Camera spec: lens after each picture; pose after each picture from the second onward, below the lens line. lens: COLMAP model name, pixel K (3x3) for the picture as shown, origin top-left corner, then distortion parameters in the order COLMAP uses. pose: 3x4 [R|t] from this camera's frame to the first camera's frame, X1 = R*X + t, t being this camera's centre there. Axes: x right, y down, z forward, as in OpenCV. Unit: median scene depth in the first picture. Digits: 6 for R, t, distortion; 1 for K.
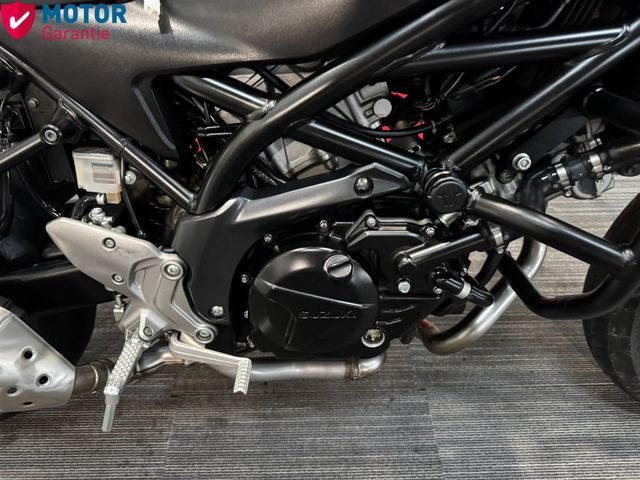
lens RADIAL K [[458.7, 0, 320.0], [0, 458.7, 240.0], [0, 0, 1]] dist [-0.004008, -0.007227]
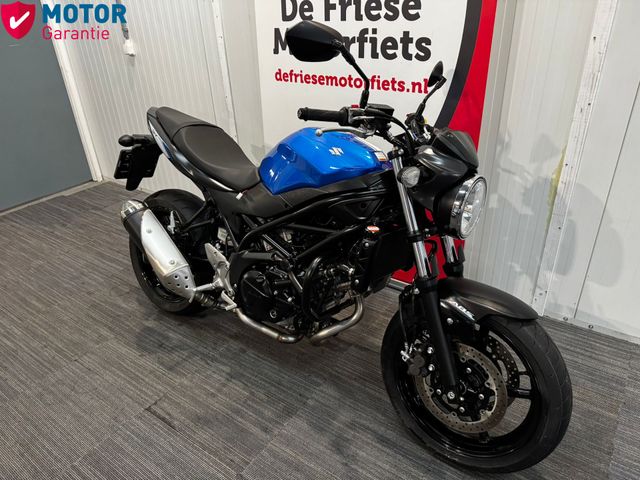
lens RADIAL K [[455.0, 0, 324.8], [0, 455.0, 238.6], [0, 0, 1]] dist [0.095933, -0.155027]
pose [[0.804103, 0.247132, -0.540689, 1.222512], [-0.373721, 0.917449, -0.136455, 0.039686], [0.462332, 0.311790, 0.830082, -0.904451]]
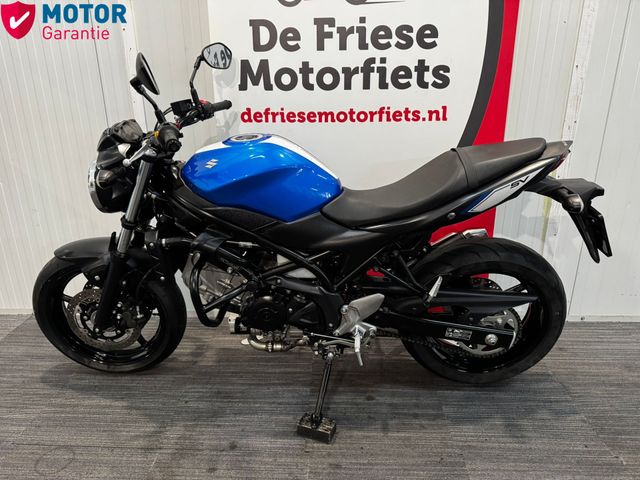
lens RADIAL K [[449.3, 0, 320.0], [0, 449.3, 240.0], [0, 0, 1]] dist [0.166630, -0.318479]
pose [[0.998093, 0.008170, -0.061187, -0.185036], [-0.032348, 0.913432, -0.405705, 0.326159], [0.052575, 0.406910, 0.911954, -0.839364]]
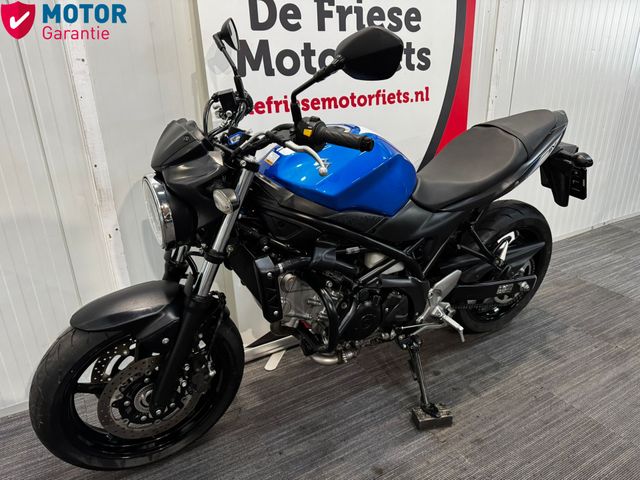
lens RADIAL K [[449.6, 0, 320.6], [0, 449.6, 241.5], [0, 0, 1]] dist [0.079119, -0.119377]
pose [[0.877622, -0.196213, 0.437355, -1.324499], [0.346606, 0.890006, -0.296232, 0.037043], [-0.331124, 0.411570, 0.849098, -0.538302]]
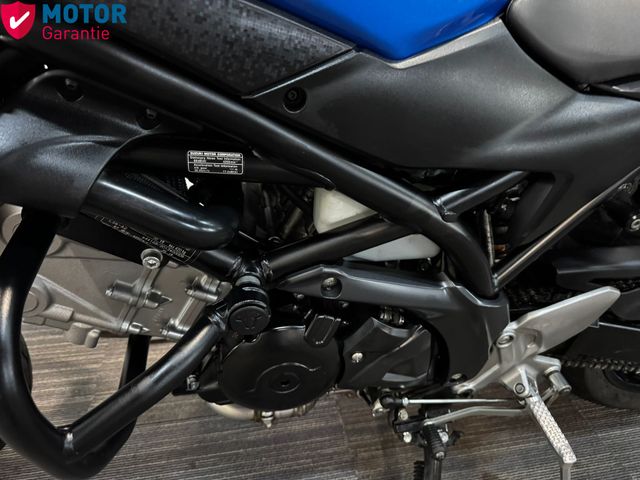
lens RADIAL K [[463.3, 0, 320.0], [0, 463.3, 240.0], [0, 0, 1]] dist [0.031177, -0.063857]
pose [[0.984694, -0.056976, 0.164717, -0.554801], [0.089476, 0.976273, -0.197195, -0.184492], [-0.149573, 0.208915, 0.966428, 0.309628]]
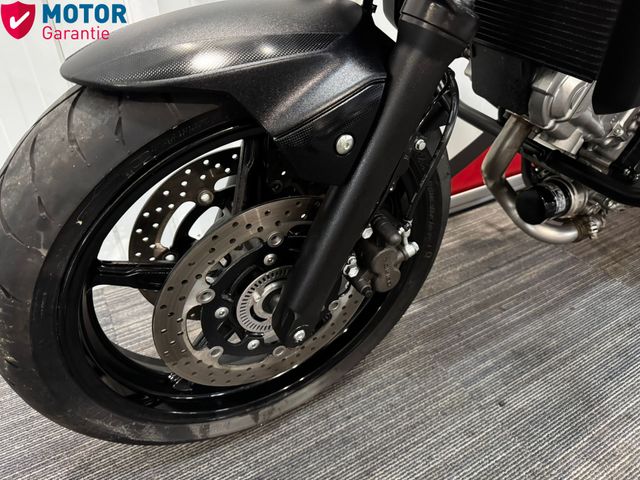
lens RADIAL K [[451.7, 0, 319.9], [0, 451.7, 220.7], [0, 0, 1]] dist [-0.003620, -0.003639]
pose [[0.882012, -0.261480, 0.392026, -1.418111], [0.340212, 0.928975, -0.145813, -0.127752], [-0.326055, 0.261981, 0.908325, 0.488332]]
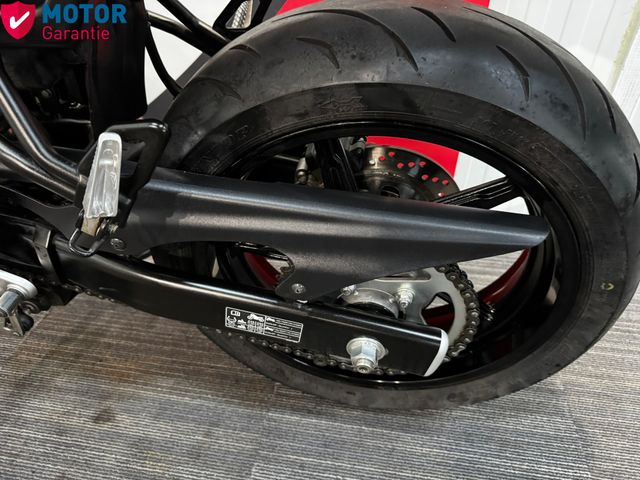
lens RADIAL K [[458.7, 0, 320.0], [0, 458.7, 240.0], [0, 0, 1]] dist [-0.004008, -0.007227]
pose [[0.984480, 0.110742, -0.136147, 0.395309], [-0.125542, 0.986474, -0.105397, -0.146159], [0.122633, 0.120853, 0.985066, 0.443779]]
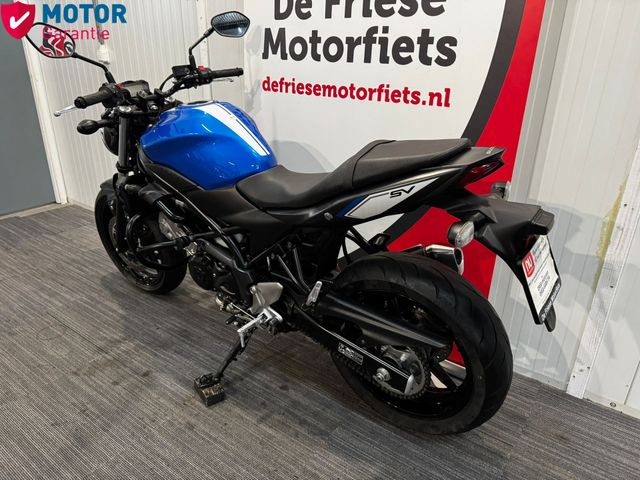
lens RADIAL K [[457.4, 0, 320.0], [0, 457.4, 240.0], [0, 0, 1]] dist [0.094100, -0.143343]
pose [[0.795369, 0.243020, -0.555274, 0.968794], [-0.425518, 0.876275, -0.226000, -0.031418], [0.431650, 0.416033, 0.800372, -0.480298]]
